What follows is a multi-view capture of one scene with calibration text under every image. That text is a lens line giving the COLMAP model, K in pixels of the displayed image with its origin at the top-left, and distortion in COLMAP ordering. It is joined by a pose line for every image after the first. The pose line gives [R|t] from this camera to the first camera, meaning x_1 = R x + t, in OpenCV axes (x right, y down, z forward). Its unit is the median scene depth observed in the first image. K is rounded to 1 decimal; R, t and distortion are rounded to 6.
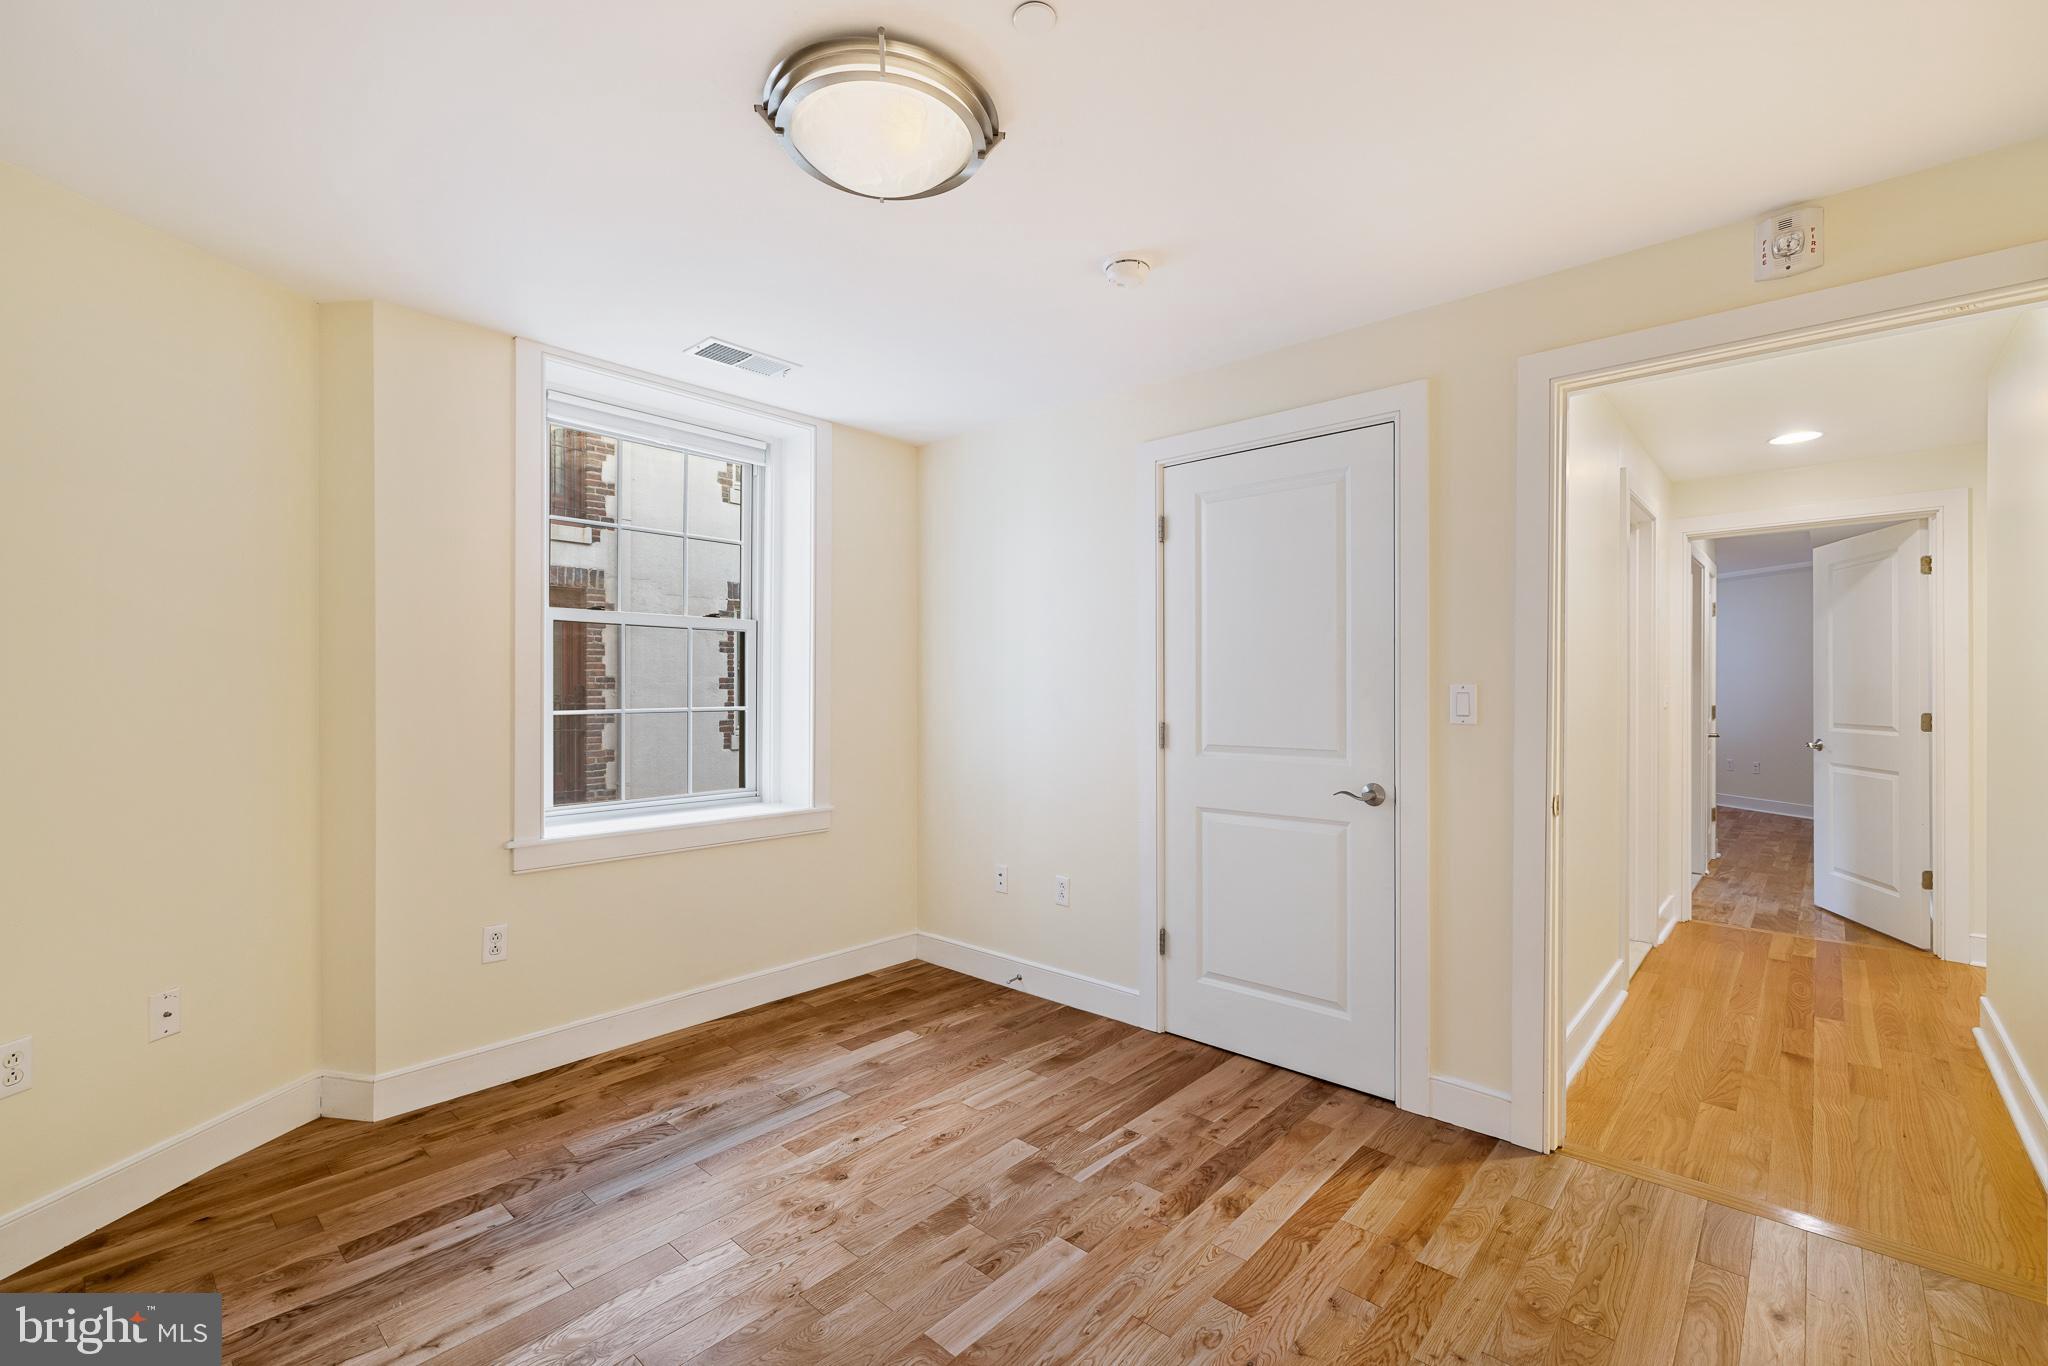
lens RADIAL K [[883.2, 0, 1021.6], [0, 883.2, 690.6], [0, 0, 1]] dist [0.003896, 0.000004]
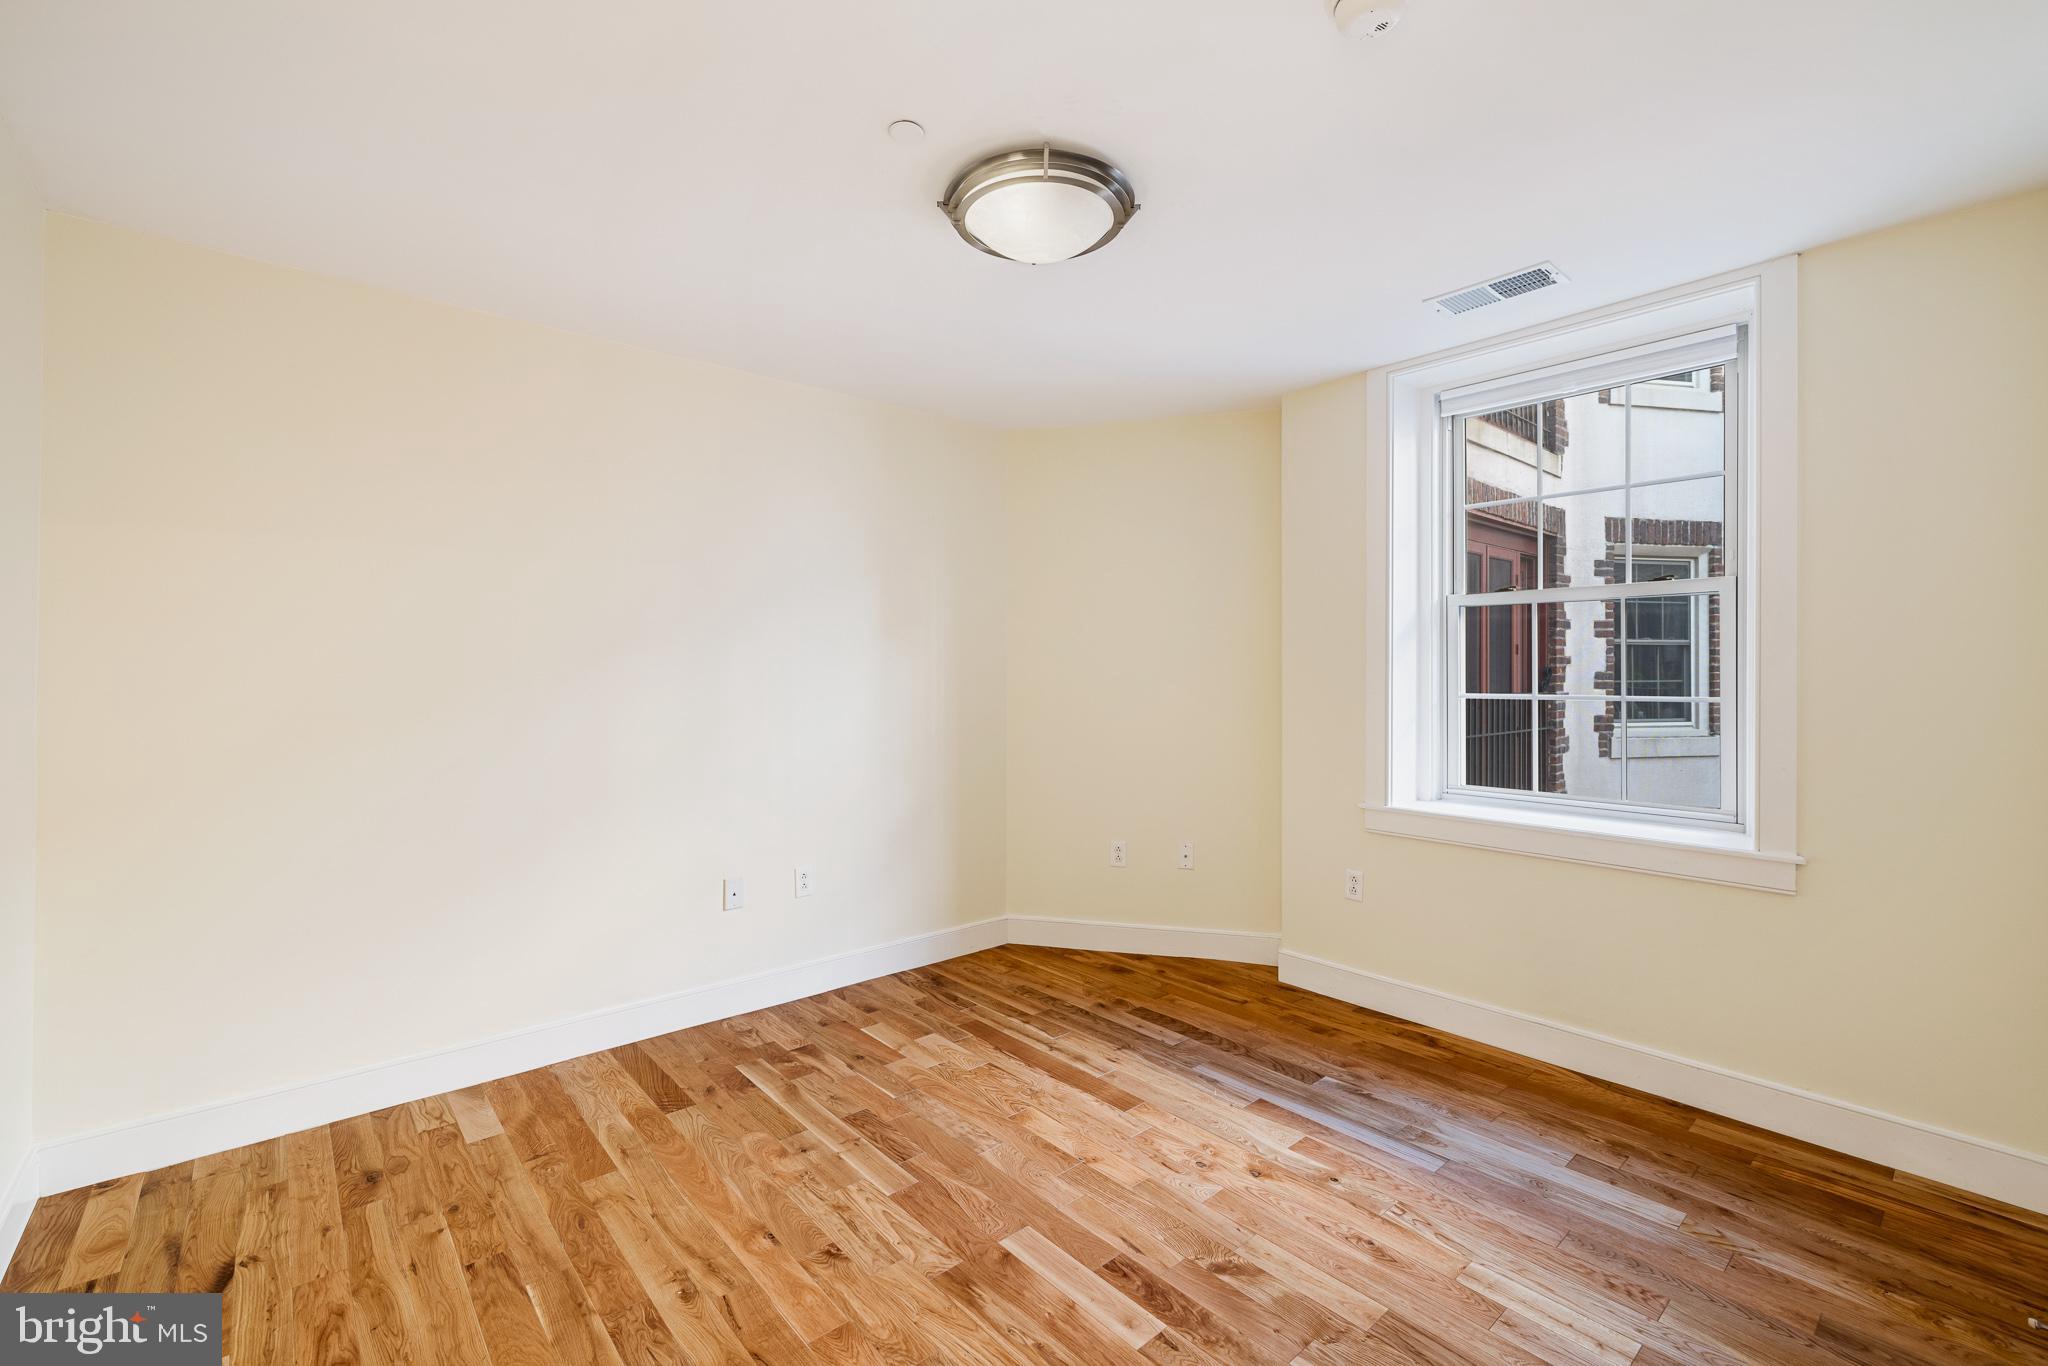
lens RADIAL K [[883.2, 0, 1022.3], [0, 883.2, 669.2], [0, 0, 1]] dist [0.003896, 0.000004]
pose [[-0.124834, -0.001509, -0.992176, 0.645493], [-0.001451, 0.999998, -0.001339, -0.004327], [0.992177, 0.001273, -0.124836, 0.698921]]
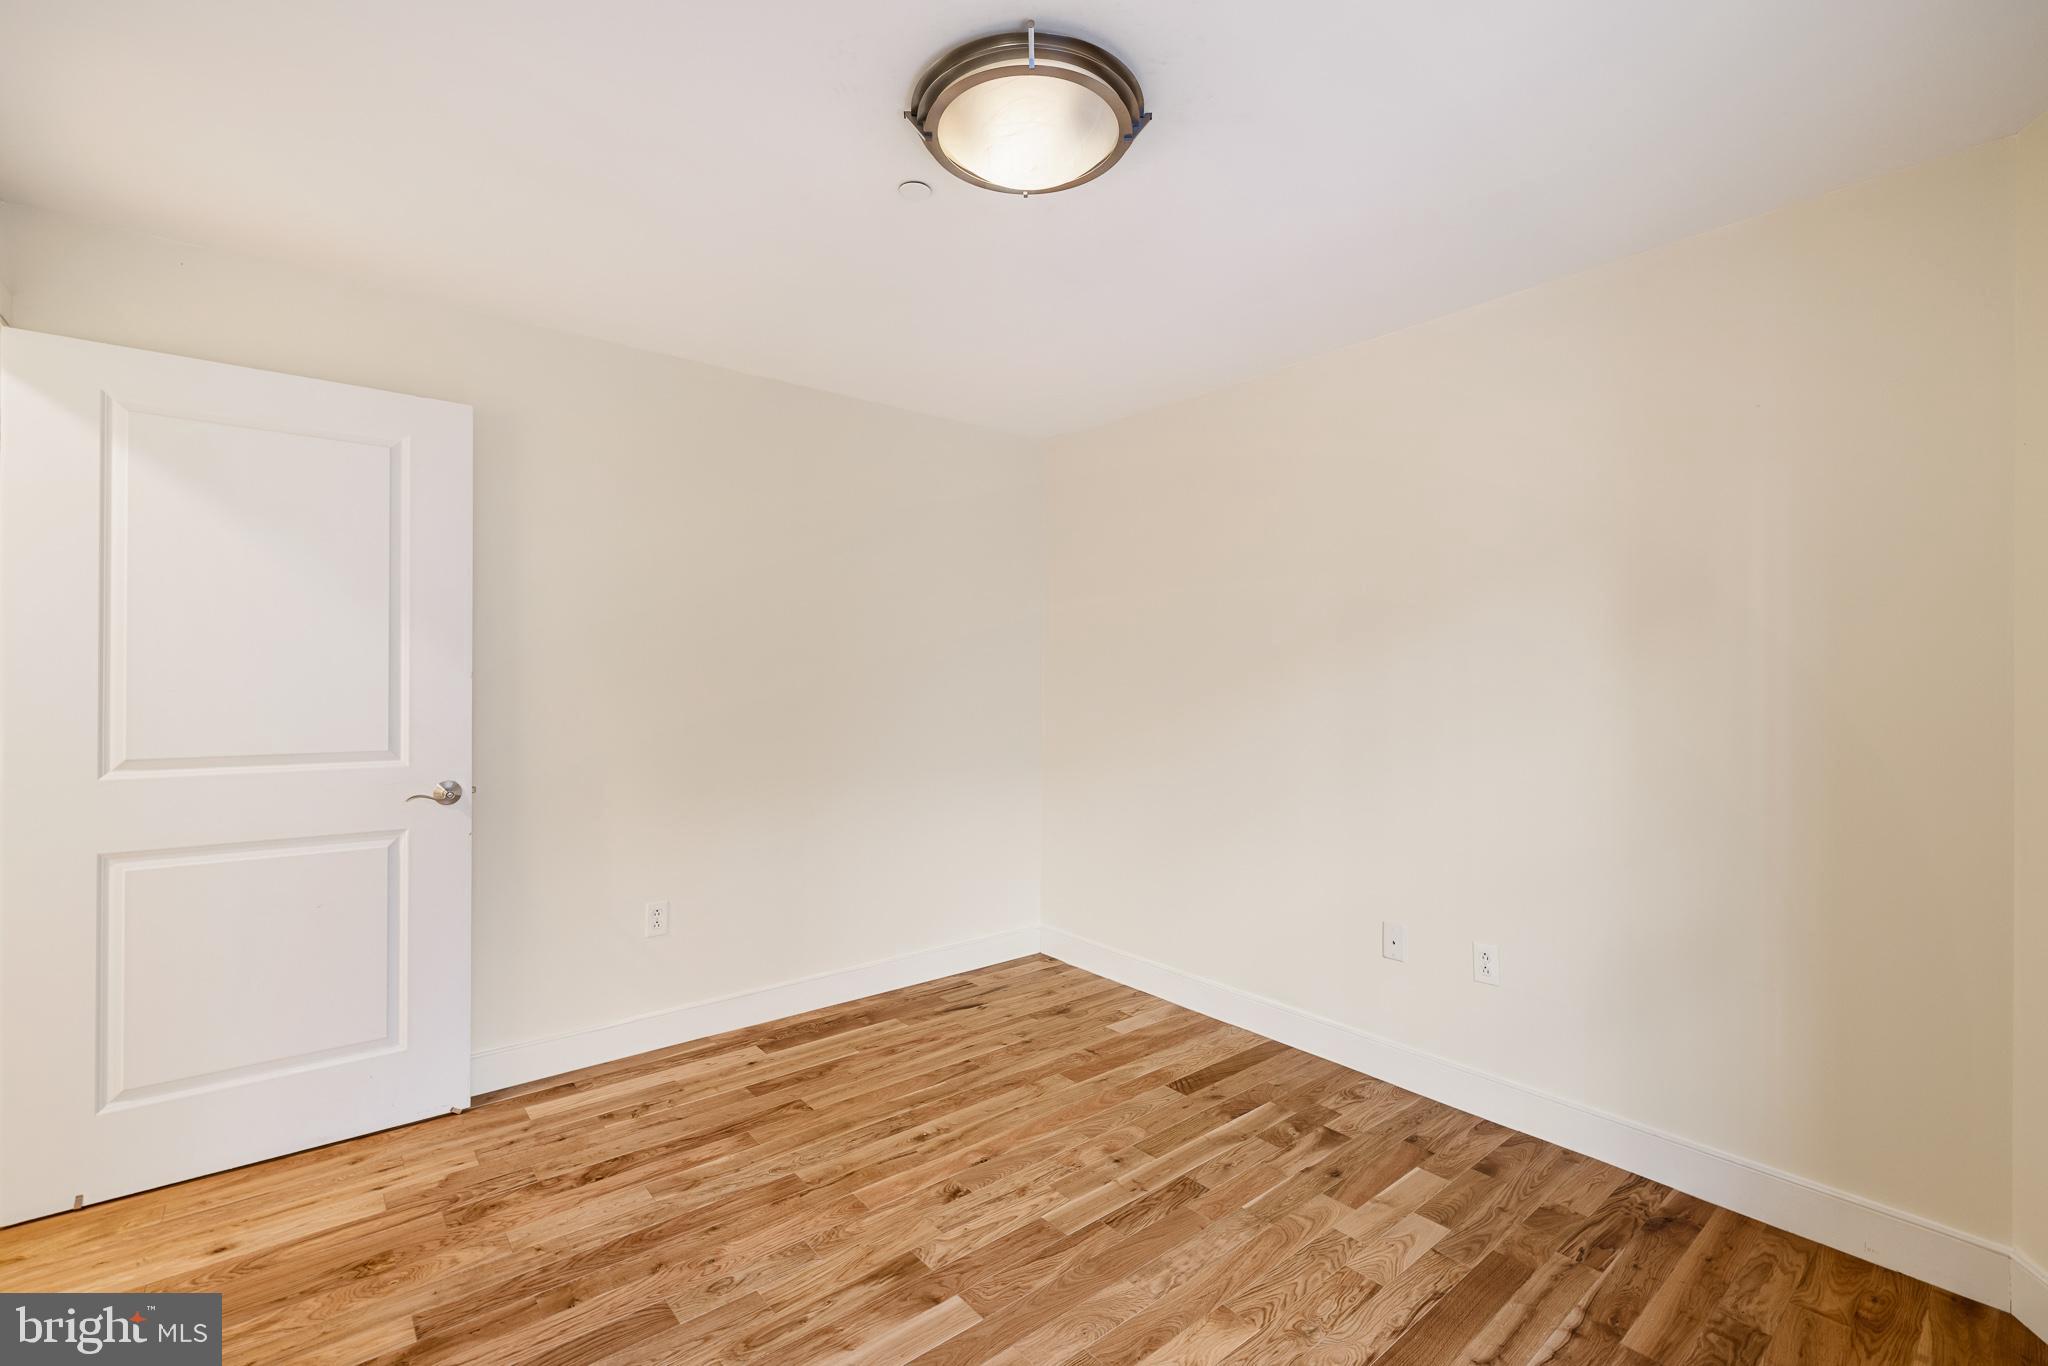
lens RADIAL K [[883.2, 0, 1023.8], [0, 883.2, 680.0], [0, 0, 1]] dist [0.003896, 0.000004]
pose [[-0.988918, -0.003539, 0.148420, -0.187623], [-0.003256, 0.999992, 0.002146, -0.010761], [-0.148426, 0.001639, -0.988922, 1.233481]]
